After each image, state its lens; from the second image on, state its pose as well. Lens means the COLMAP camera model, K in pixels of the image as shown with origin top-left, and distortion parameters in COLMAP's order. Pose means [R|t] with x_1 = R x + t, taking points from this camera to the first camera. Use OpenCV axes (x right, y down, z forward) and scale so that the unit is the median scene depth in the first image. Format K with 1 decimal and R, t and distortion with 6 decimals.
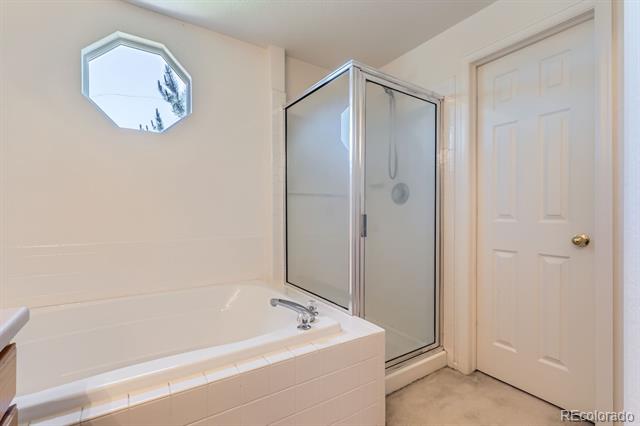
lens RADIAL K [[289.1, 0, 323.3], [0, 289.1, 215.3], [0, 0, 1]] dist [0.002367, 0.000066]
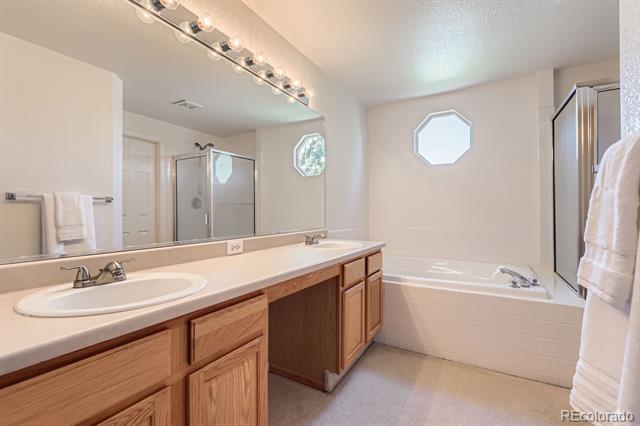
lens RADIAL K [[289.1, 0, 321.2], [0, 289.1, 215.1], [0, 0, 1]] dist [0.002367, 0.000066]
pose [[0.447837, -0.002783, -0.894111, 0.577886], [0.003109, 0.999994, -0.001555, 0.006300], [0.894110, -0.002084, 0.447843, -0.405942]]
